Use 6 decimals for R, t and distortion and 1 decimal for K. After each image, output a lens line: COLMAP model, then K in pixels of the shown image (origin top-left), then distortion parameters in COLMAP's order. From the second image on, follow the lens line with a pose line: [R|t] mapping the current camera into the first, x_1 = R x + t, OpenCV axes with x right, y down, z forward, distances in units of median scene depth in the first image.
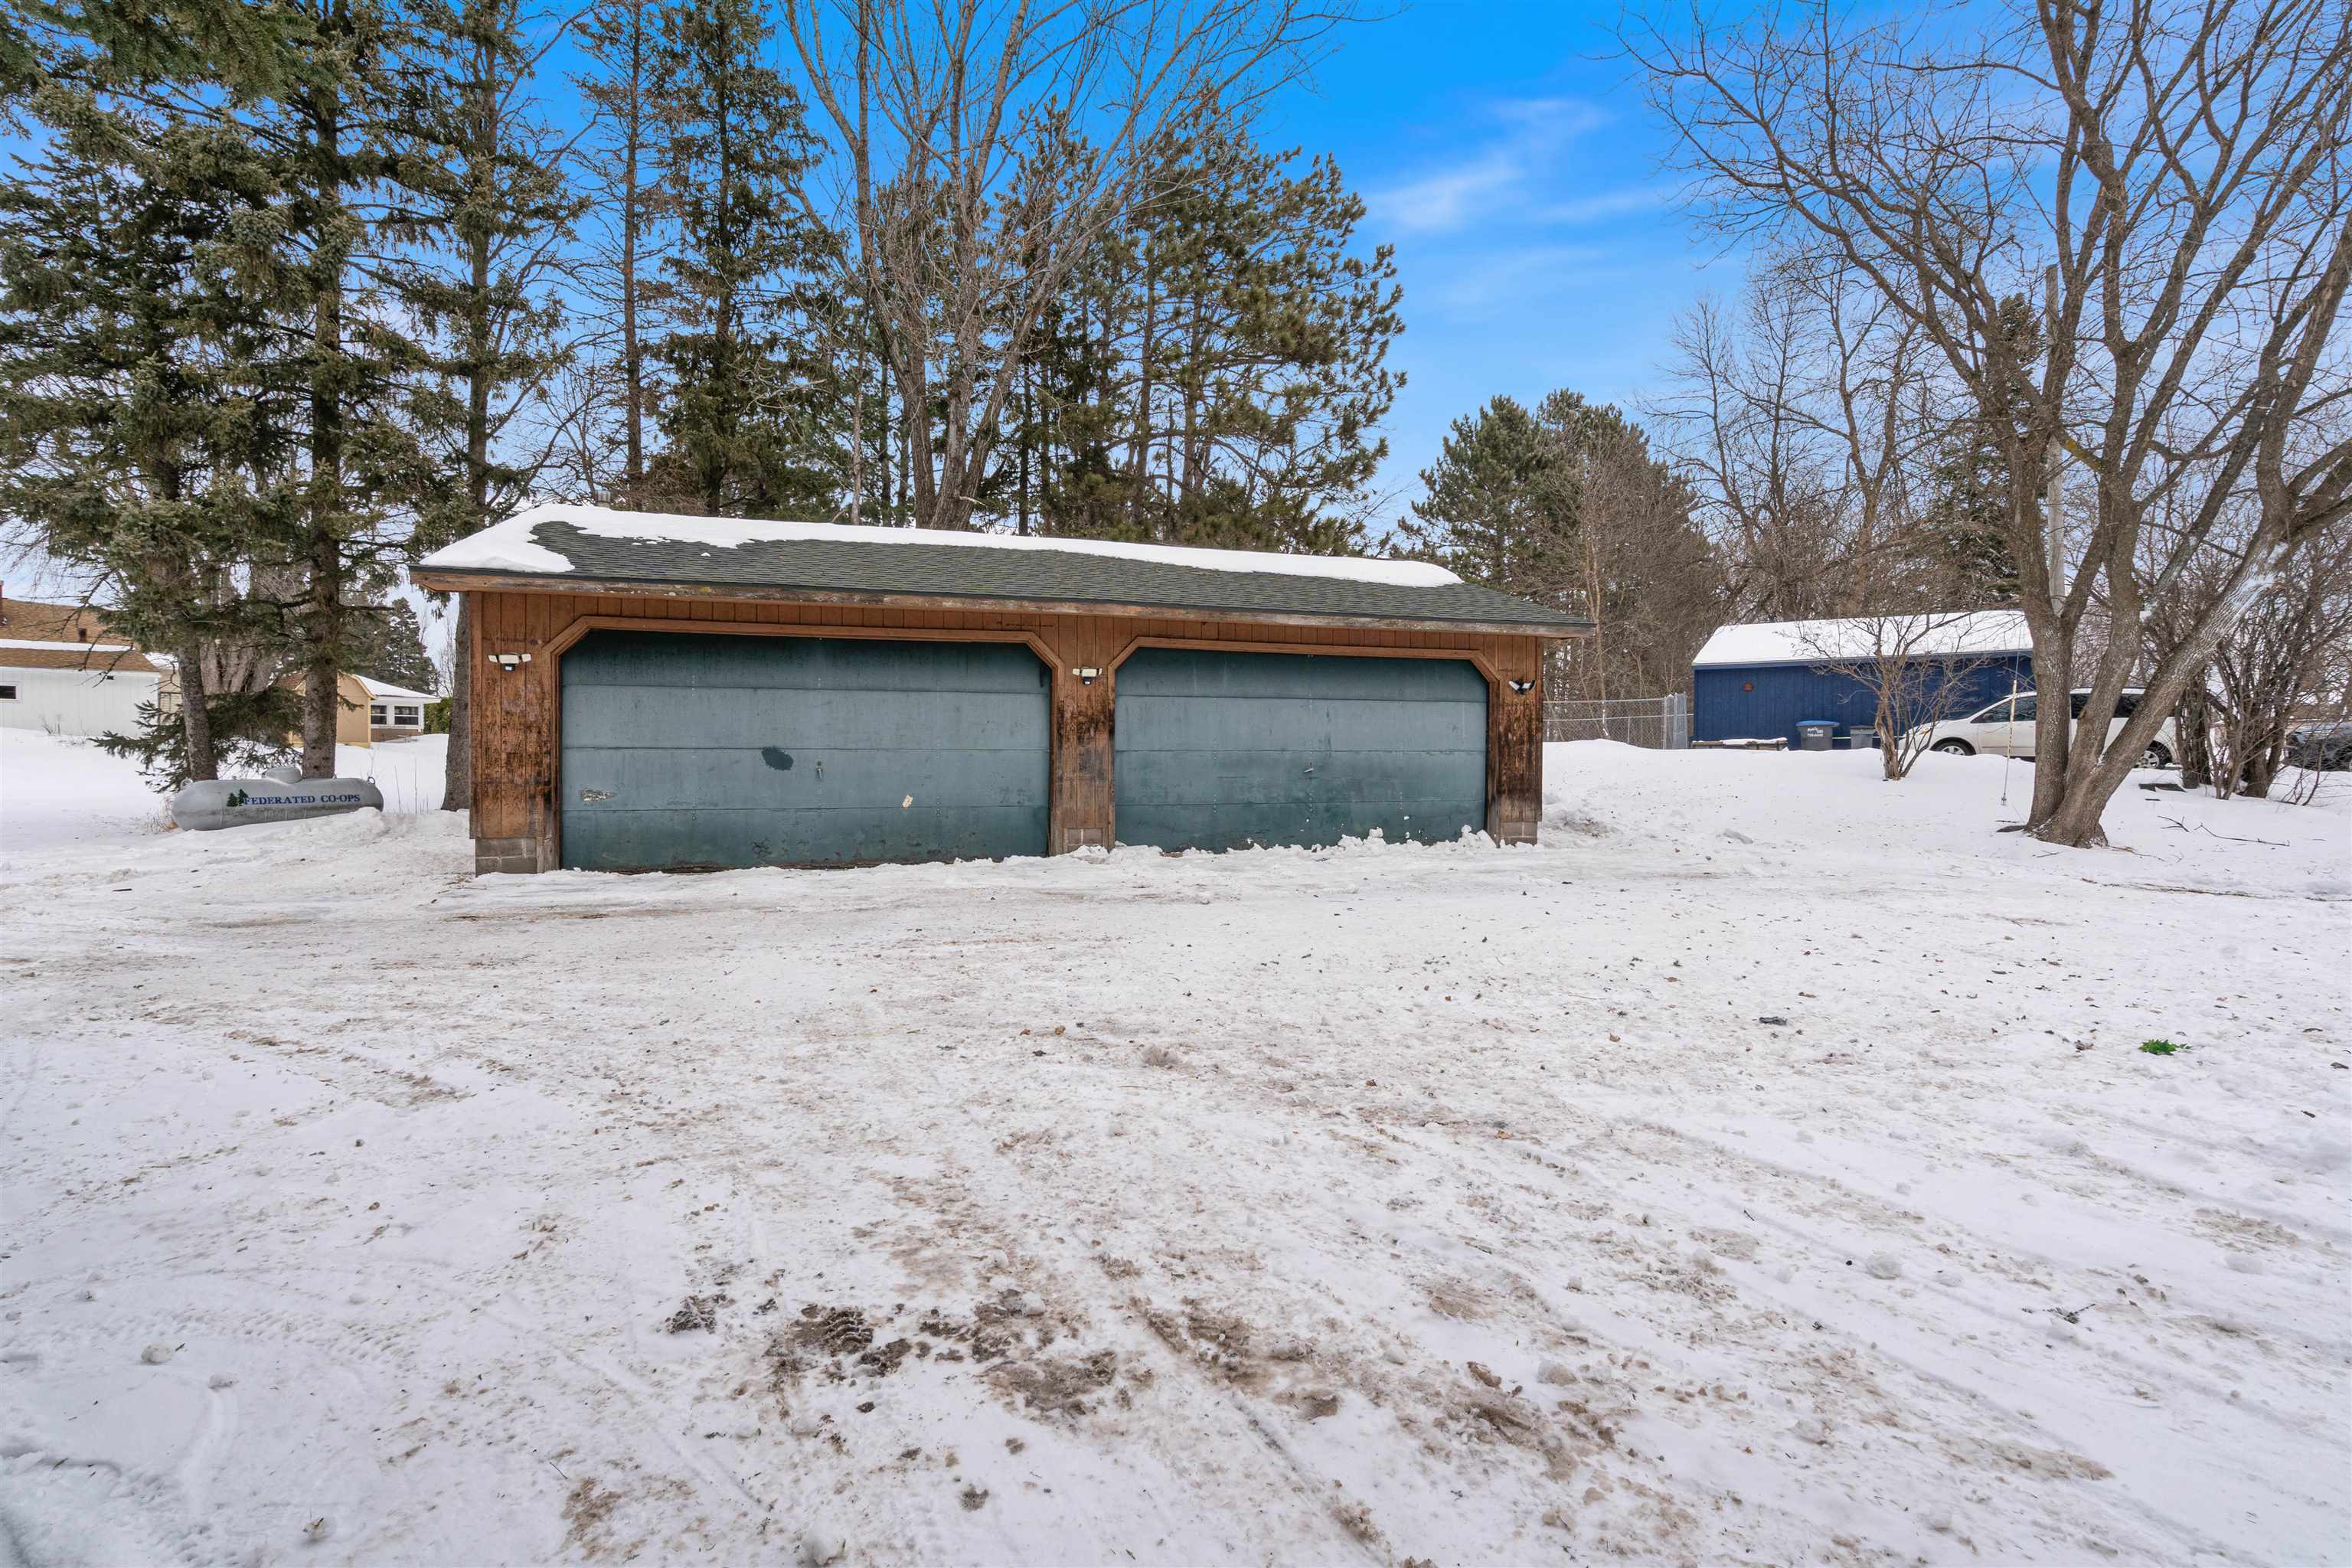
lens RADIAL K [[1084.8, 0, 1161.0], [0, 1084.8, 772.8], [0, 0, 1]] dist [-0.005692, 0.002326]
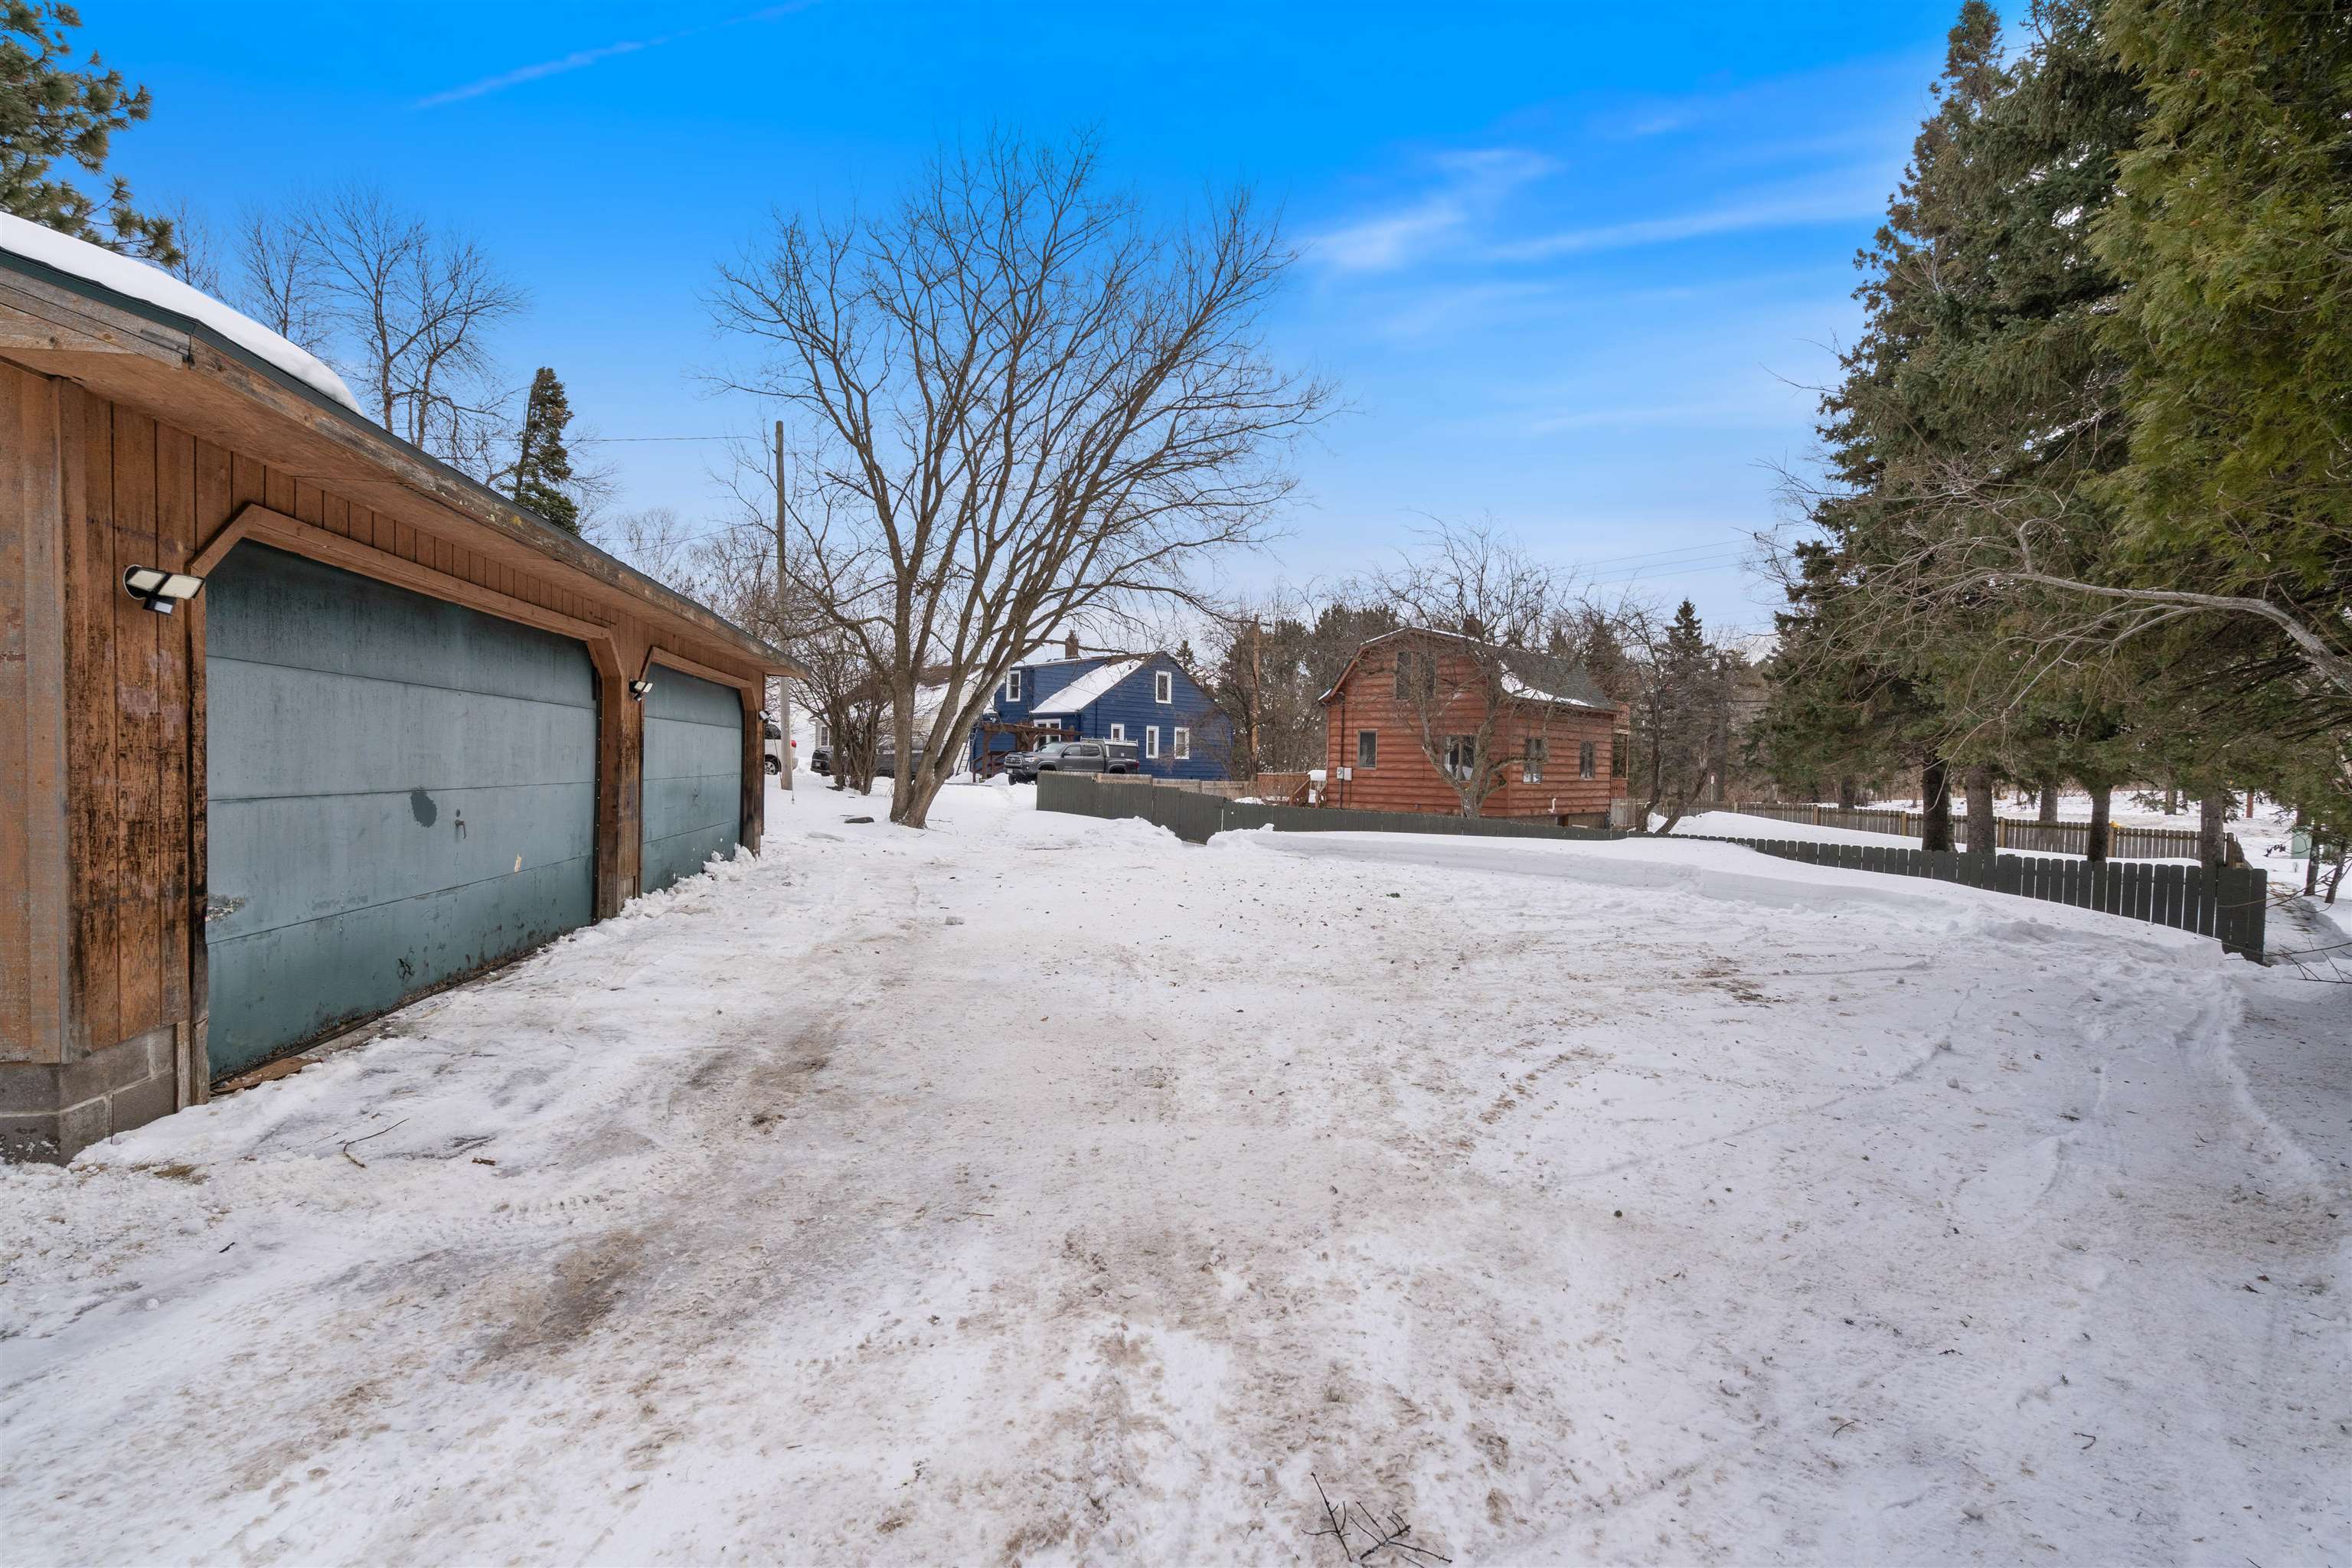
lens RADIAL K [[1084.8, 0, 1167.0], [0, 1084.8, 787.3], [0, 0, 1]] dist [-0.005692, 0.002326]
pose [[0.134826, -0.019581, 0.990676, -0.772146], [0.000028, 0.999805, 0.019758, -0.031452], [-0.990869, -0.002636, 0.134800, 0.478909]]
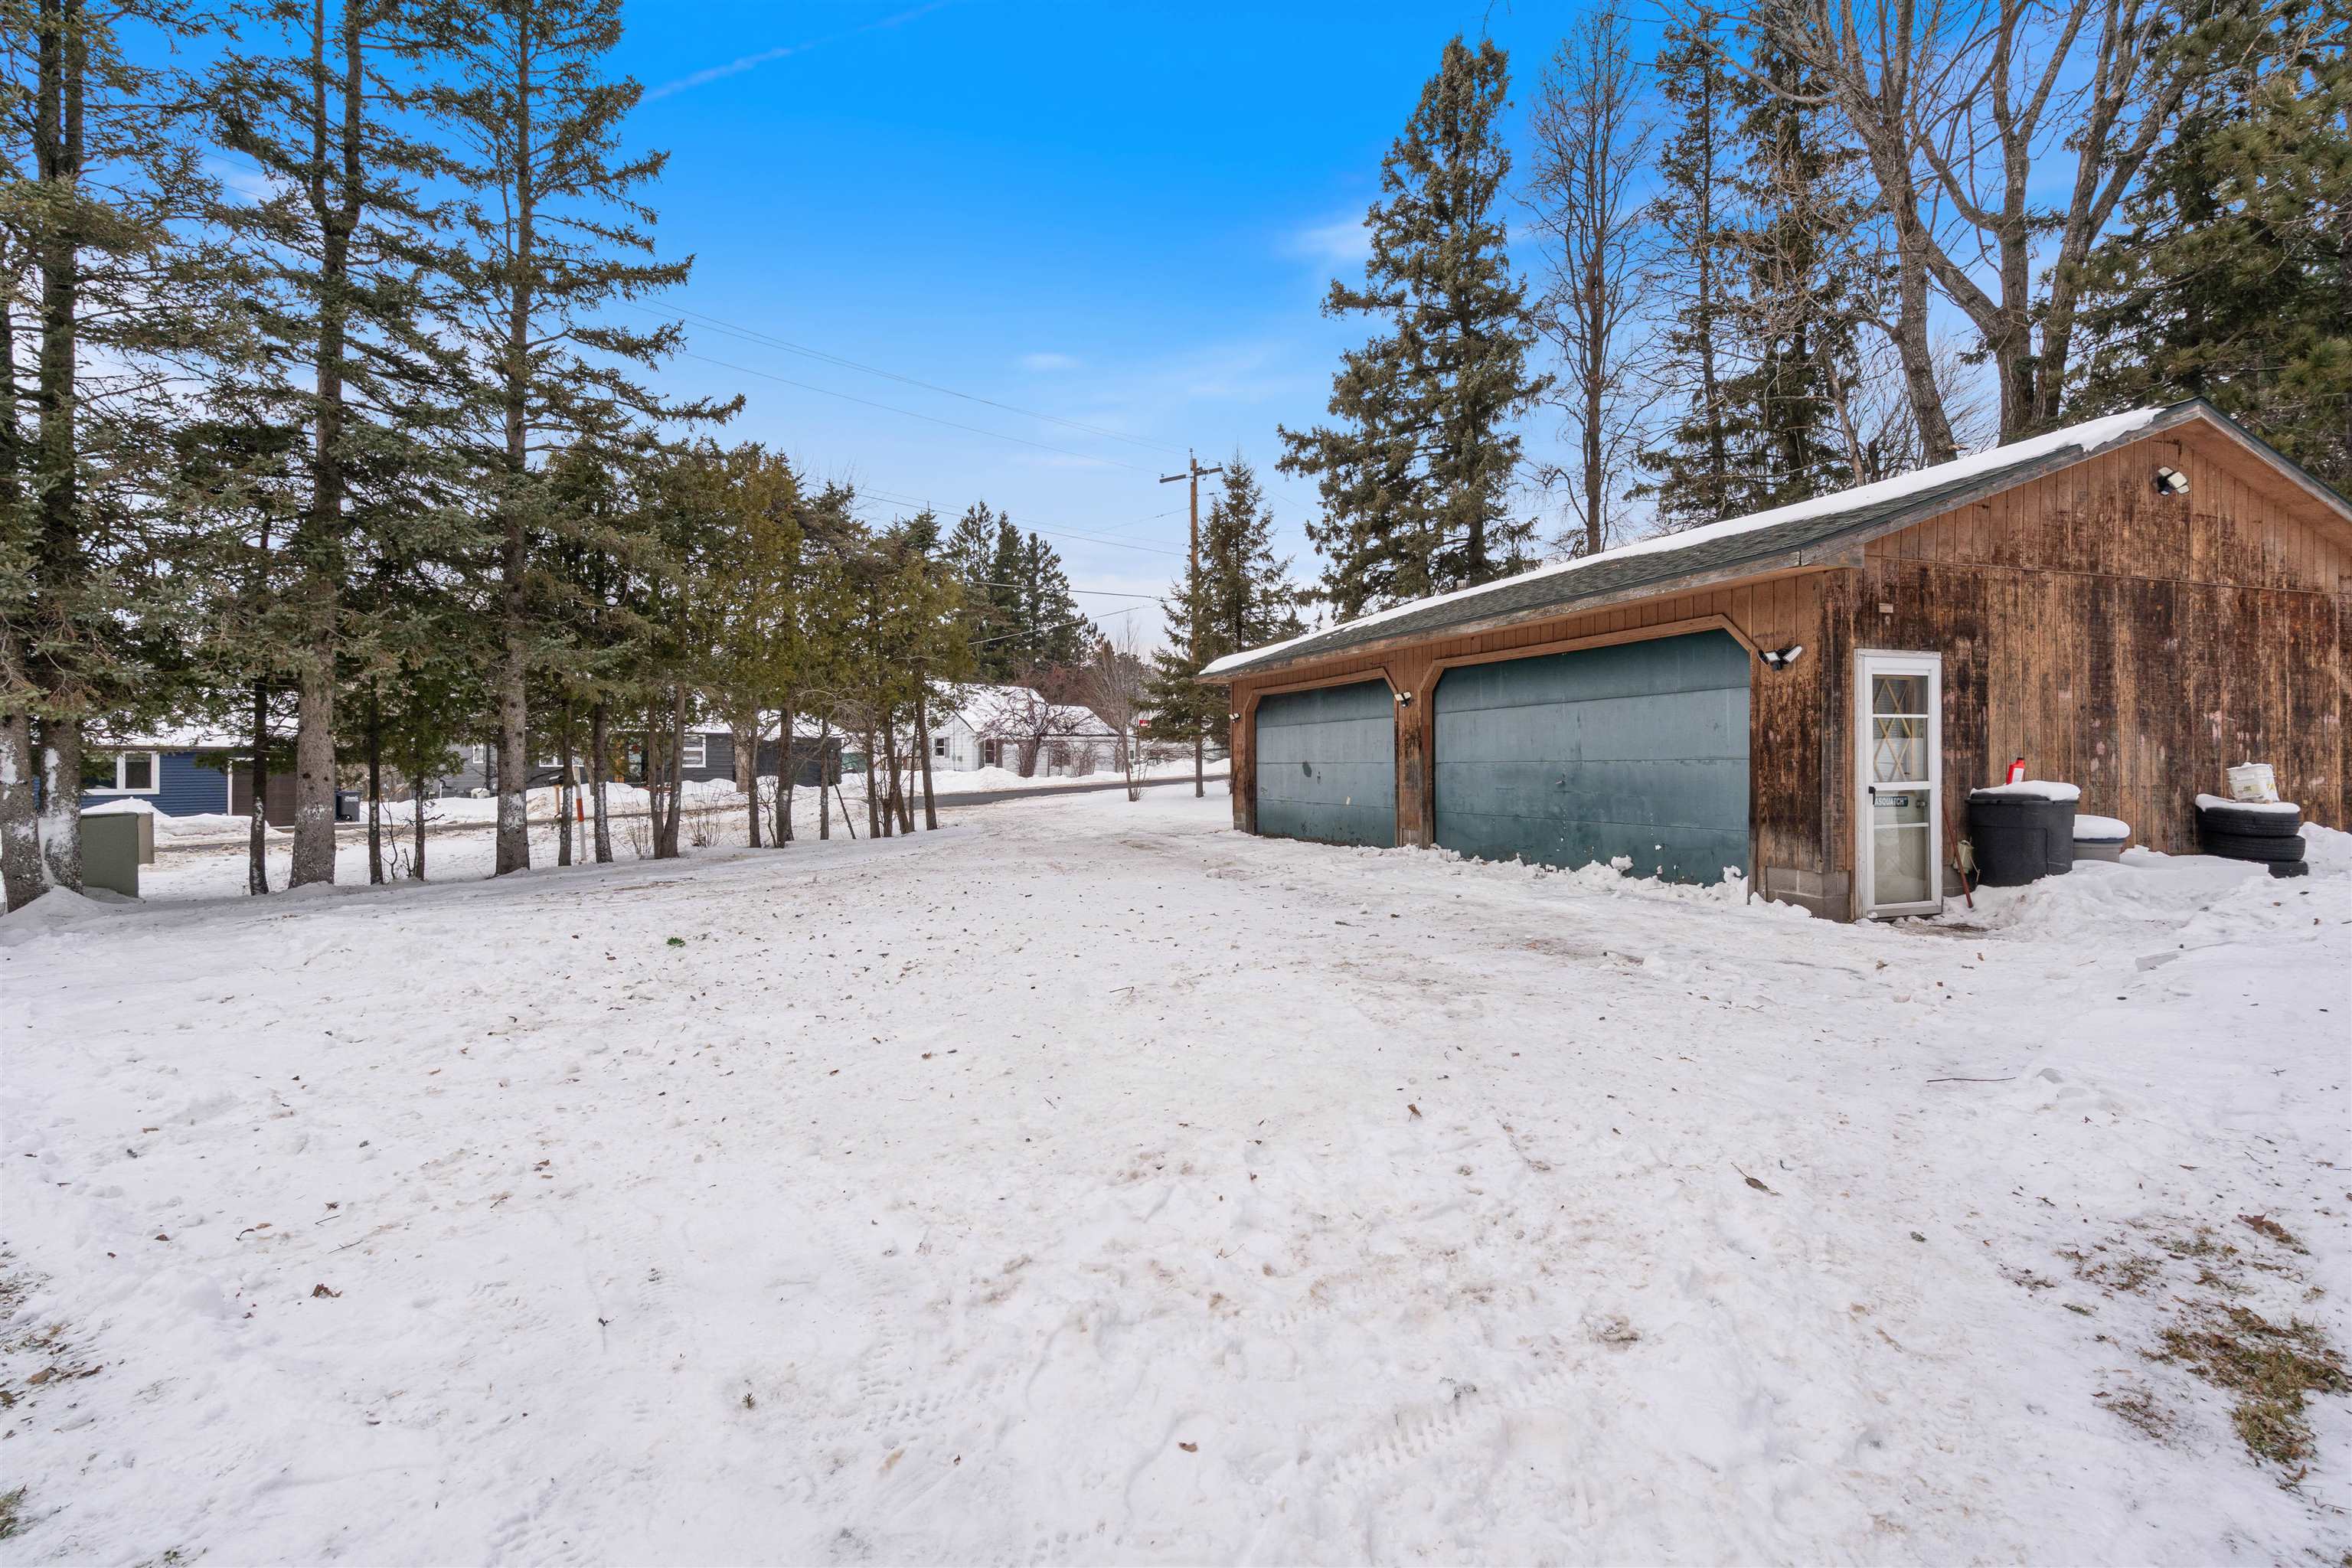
lens RADIAL K [[1084.8, 0, 1172.5], [0, 1084.8, 776.7], [0, 0, 1]] dist [-0.005692, 0.002326]
pose [[0.031547, 0.007034, -0.999478, 1.052622], [-0.008990, 0.999937, 0.006753, -0.011041], [0.999462, 0.008772, 0.031608, 0.679168]]
